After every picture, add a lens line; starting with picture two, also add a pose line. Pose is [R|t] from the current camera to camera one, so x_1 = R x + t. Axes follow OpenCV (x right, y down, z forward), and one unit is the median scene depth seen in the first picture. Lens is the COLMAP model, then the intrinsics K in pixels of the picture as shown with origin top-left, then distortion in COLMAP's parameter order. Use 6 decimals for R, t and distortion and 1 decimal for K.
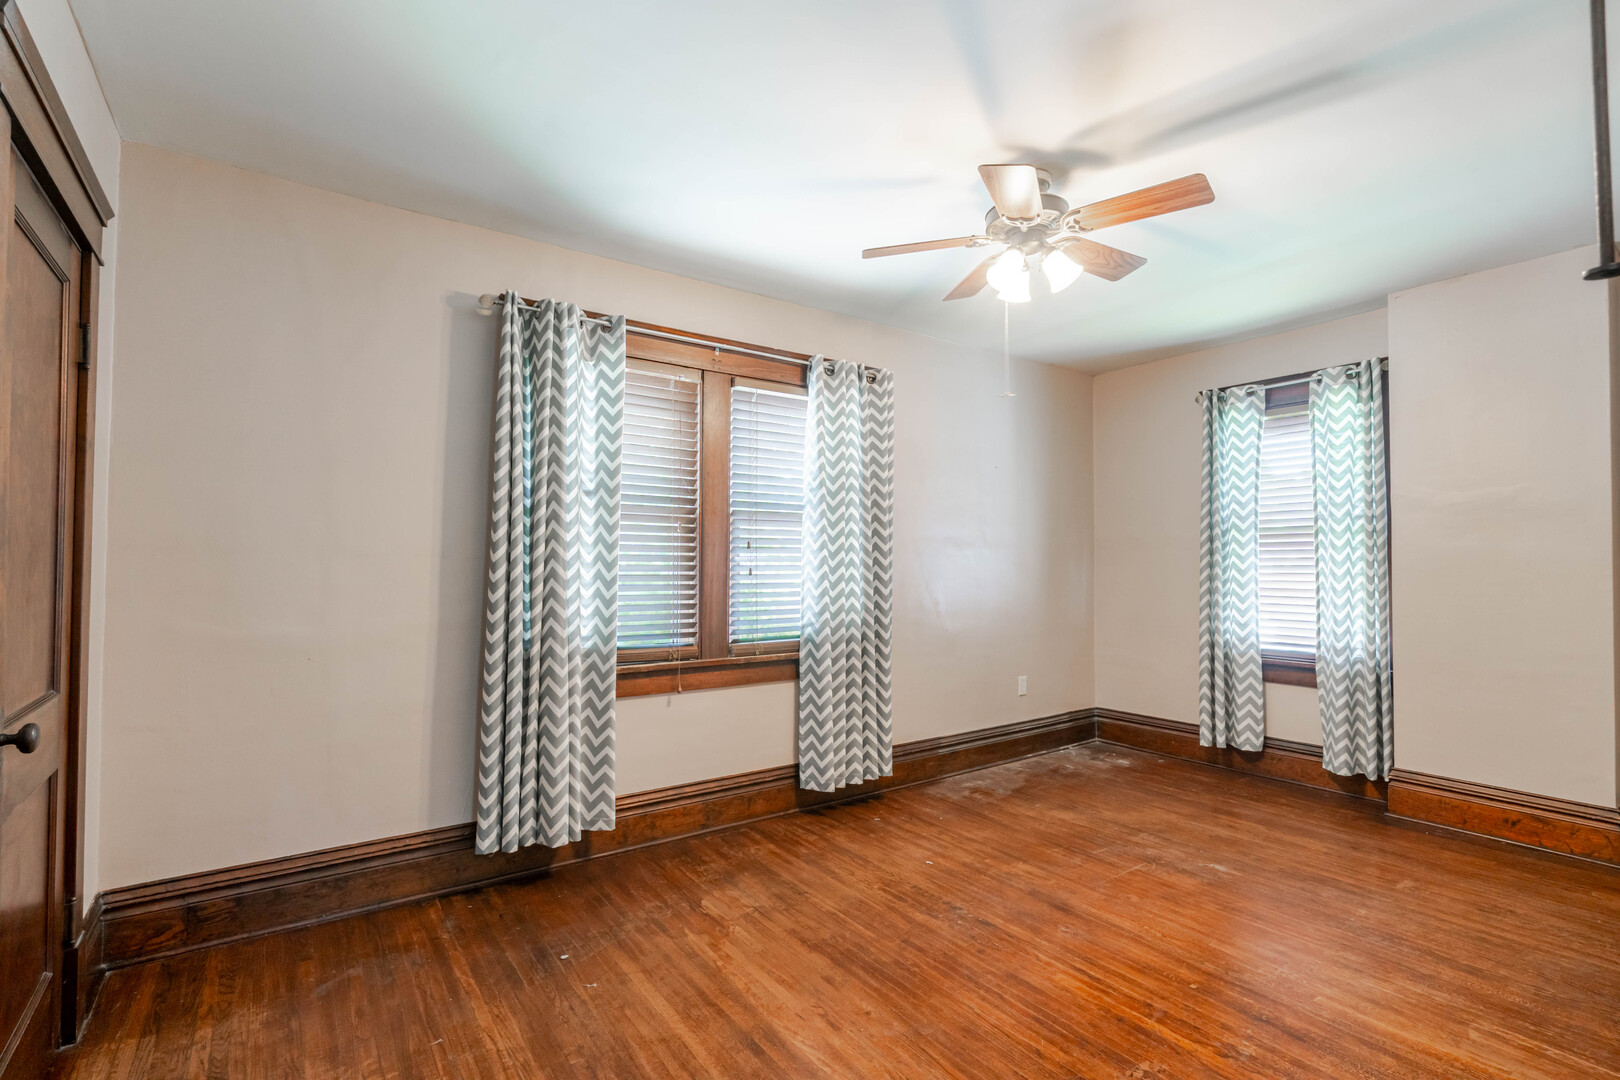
lens RADIAL K [[750.0, 0, 810.9], [0, 750.0, 542.5], [0, 0, 1]] dist [-0.000257, -0.002397]
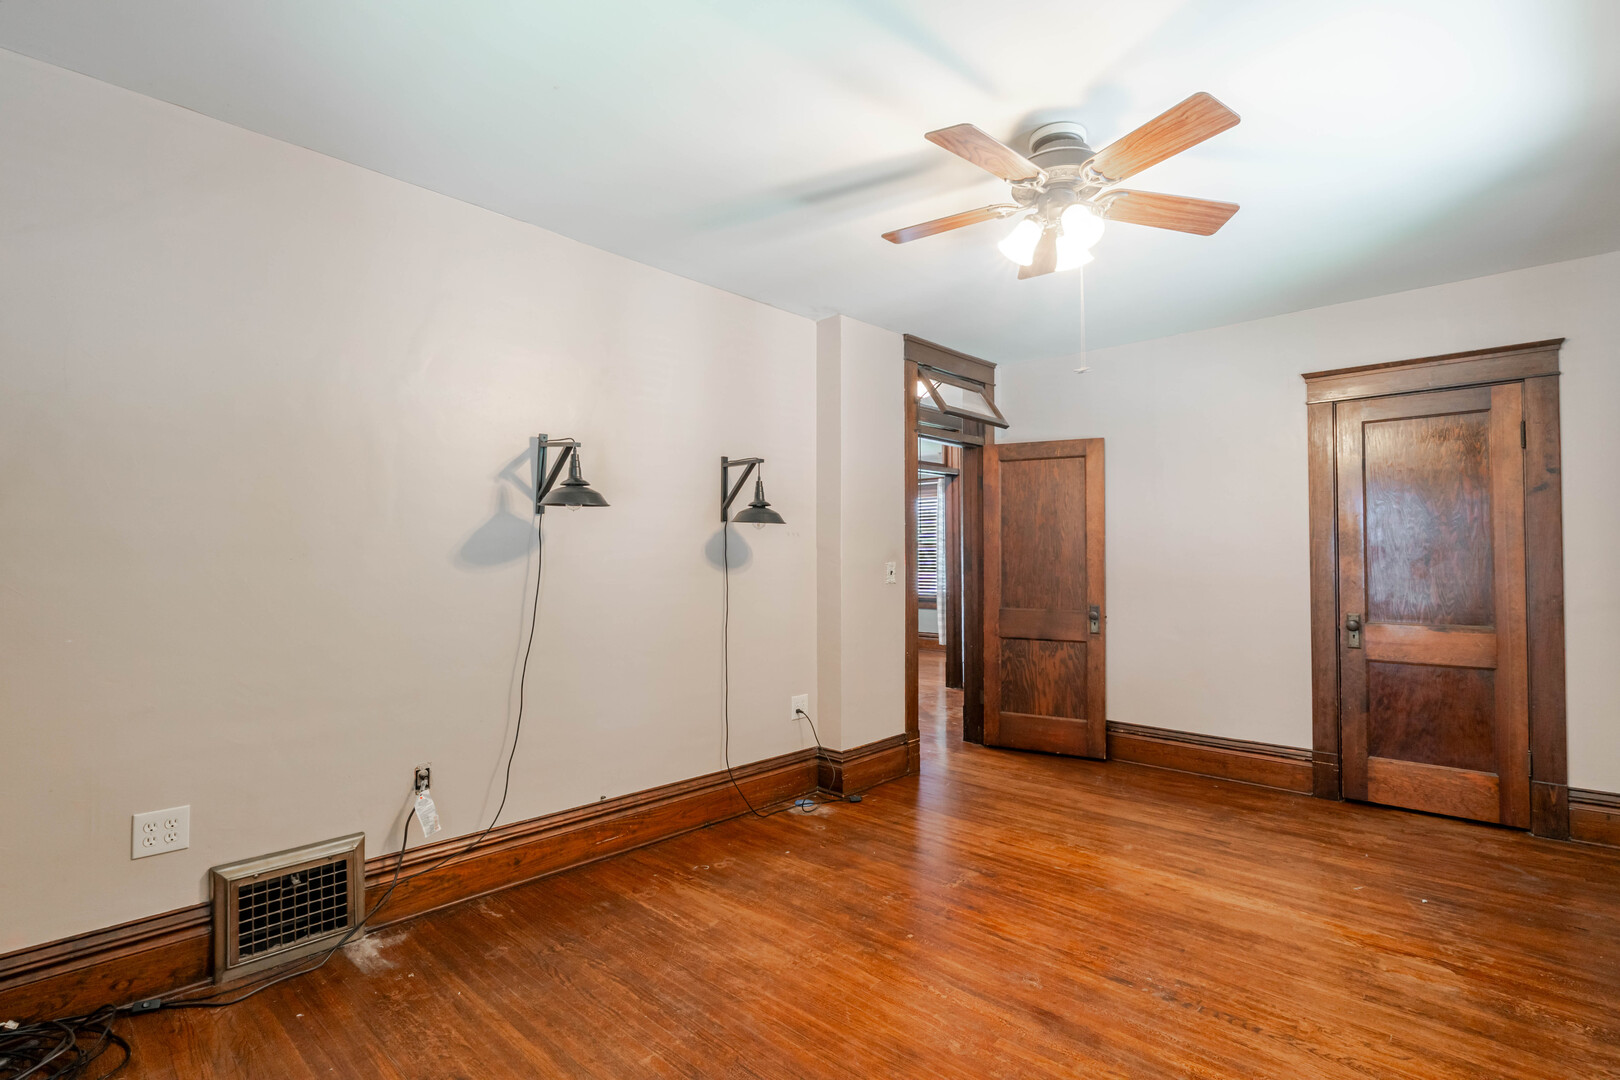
lens RADIAL K [[750.0, 0, 809.1], [0, 750.0, 543.5], [0, 0, 1]] dist [-0.000257, -0.002397]
pose [[-0.981653, -0.003934, -0.190637, 0.760830], [0.004792, 0.998962, -0.045292, 0.046184], [0.190617, -0.045374, -0.980615, 1.824802]]
